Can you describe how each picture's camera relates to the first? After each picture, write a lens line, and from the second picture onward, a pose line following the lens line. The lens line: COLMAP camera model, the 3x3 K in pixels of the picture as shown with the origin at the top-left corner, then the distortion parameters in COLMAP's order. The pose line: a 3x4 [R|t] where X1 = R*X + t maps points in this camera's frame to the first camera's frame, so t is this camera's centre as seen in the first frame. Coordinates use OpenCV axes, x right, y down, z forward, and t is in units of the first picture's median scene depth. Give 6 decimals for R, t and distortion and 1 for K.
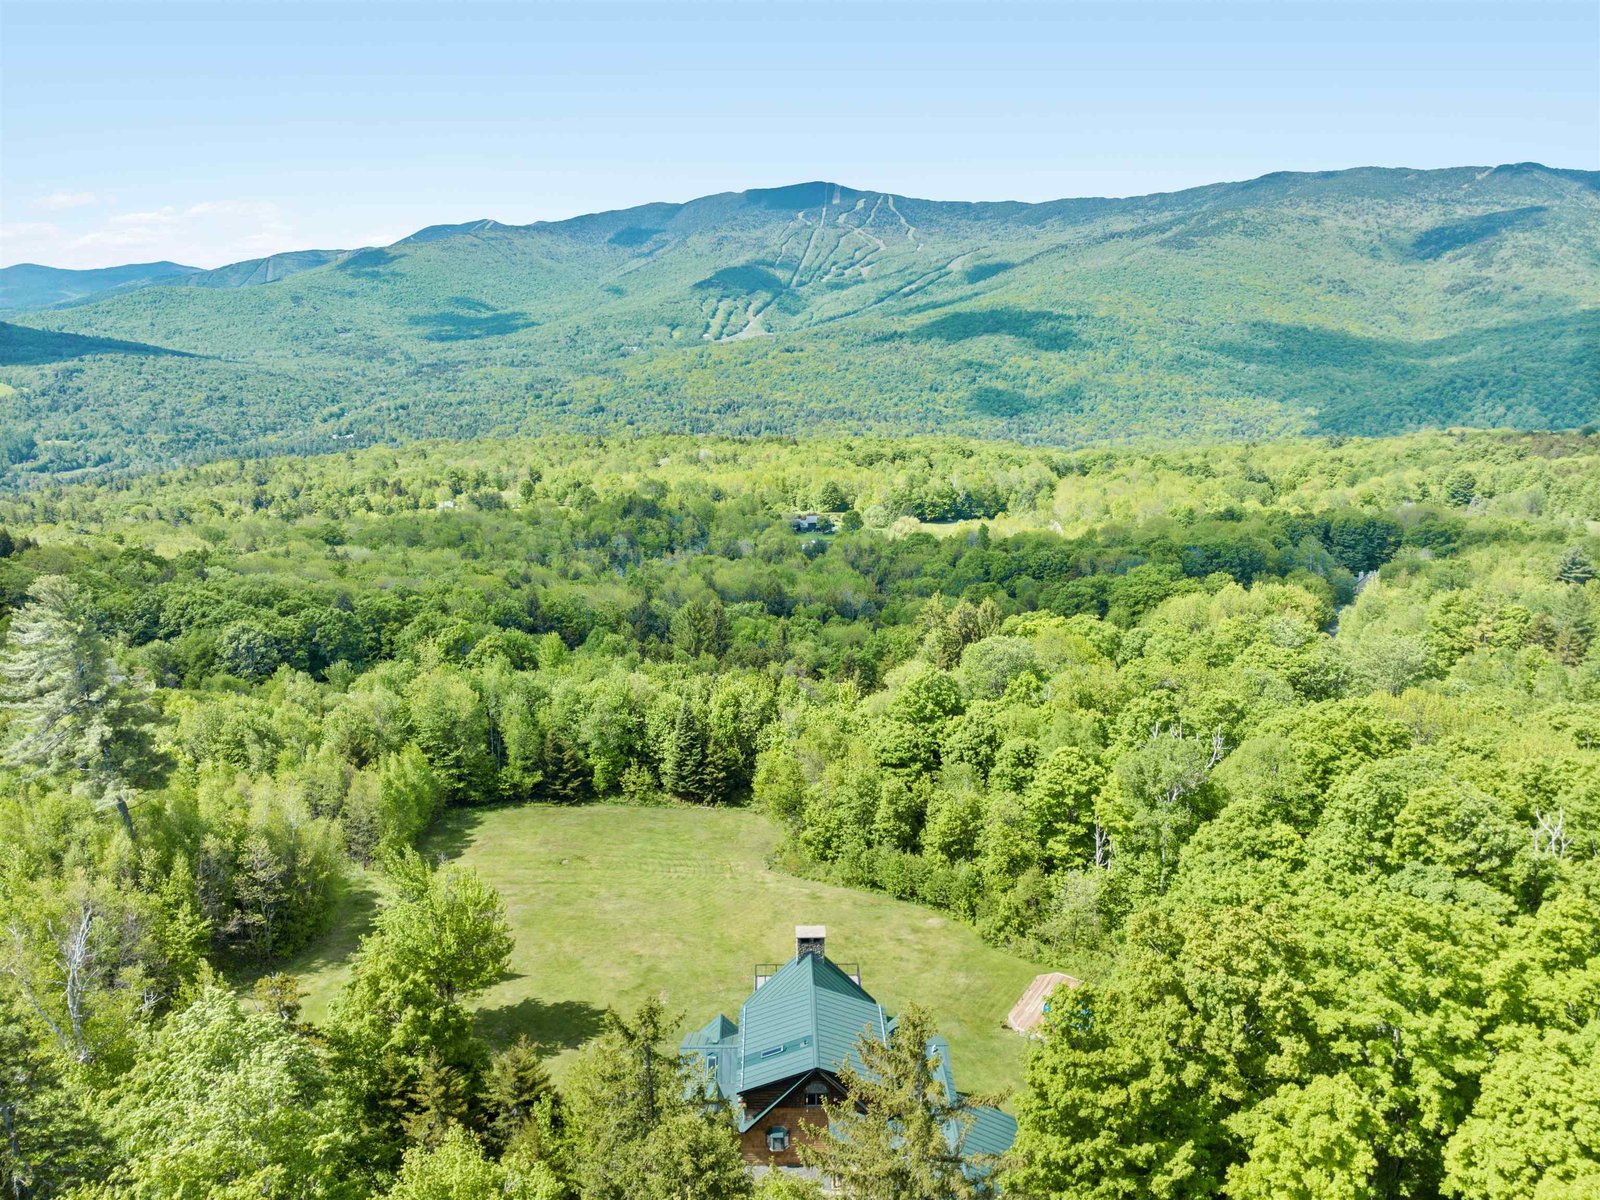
lens RADIAL K [[1116.6, 0, 797.9], [0, 1116.6, 596.0], [0, 0, 1]] dist [-0.041339, 0.000330]
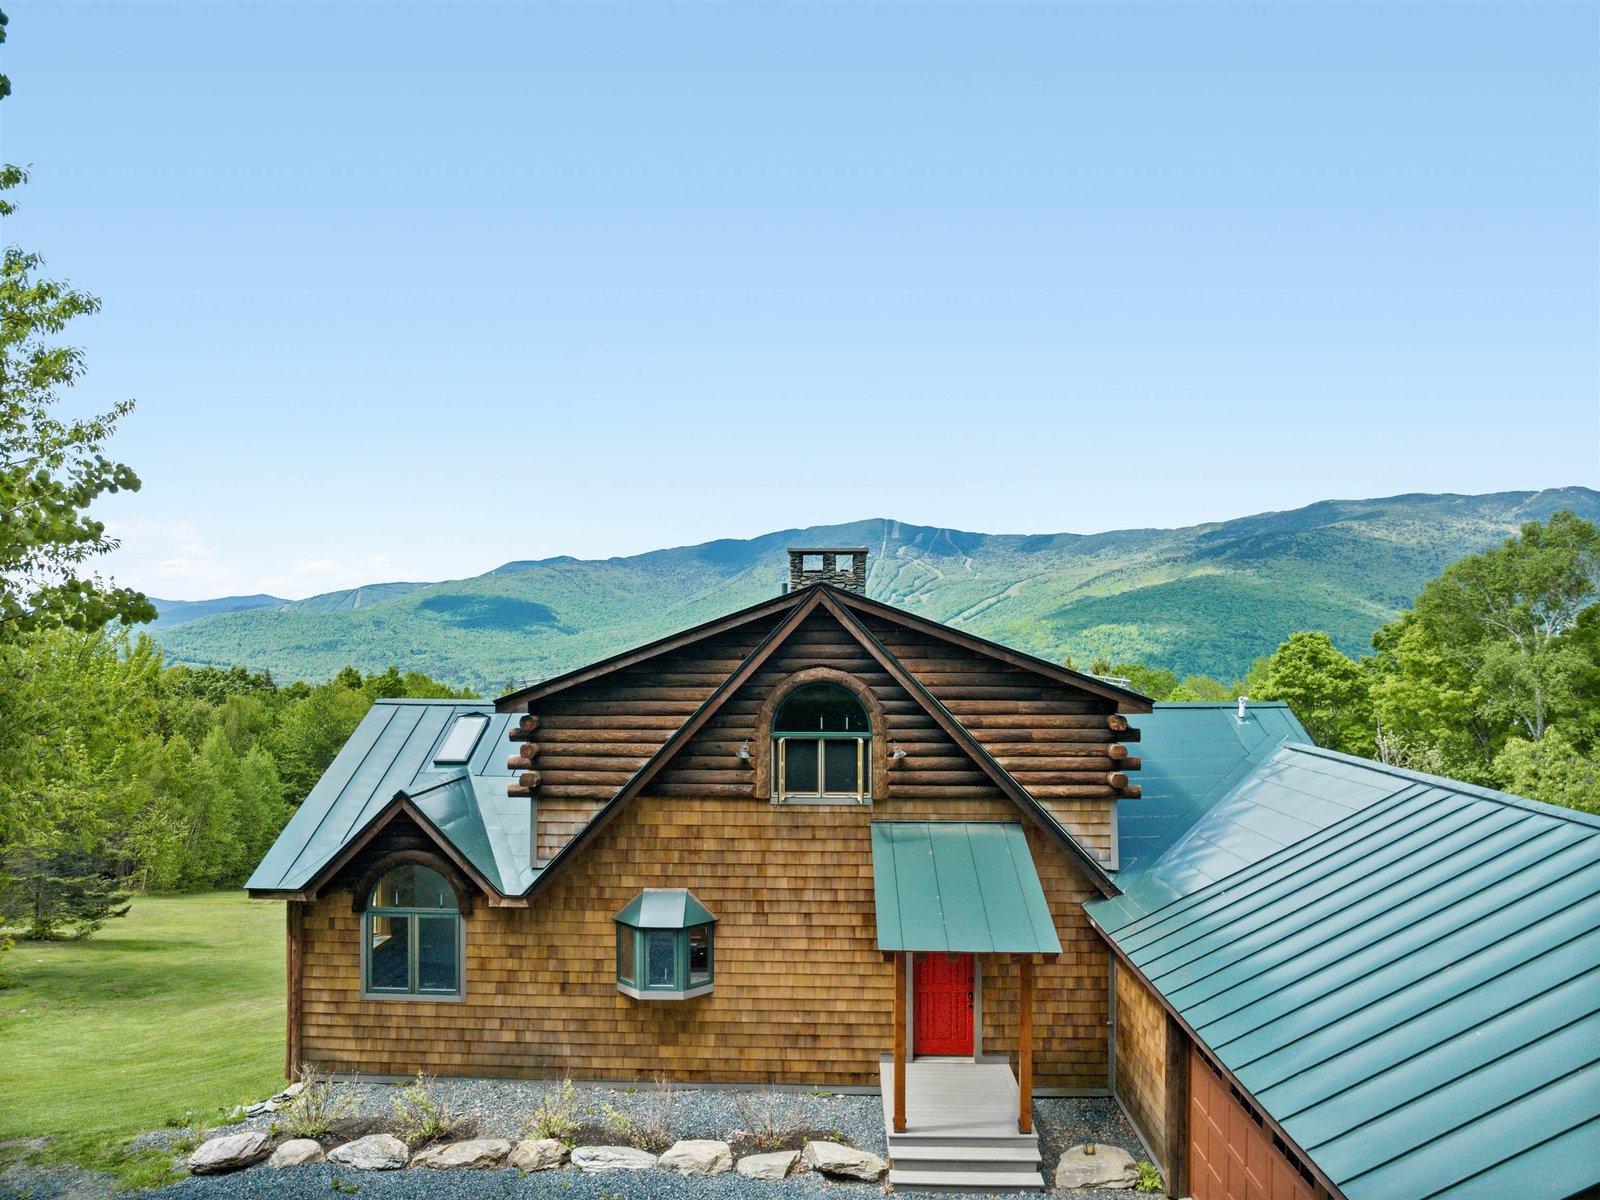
lens RADIAL K [[1116.6, 0, 796.0], [0, 1116.6, 595.8], [0, 0, 1]] dist [-0.041339, 0.000330]
pose [[0.998379, -0.003621, -0.056800, 0.008241], [-0.013048, 0.956833, -0.290344, 0.164382], [0.055399, 0.290614, 0.955235, 0.250890]]
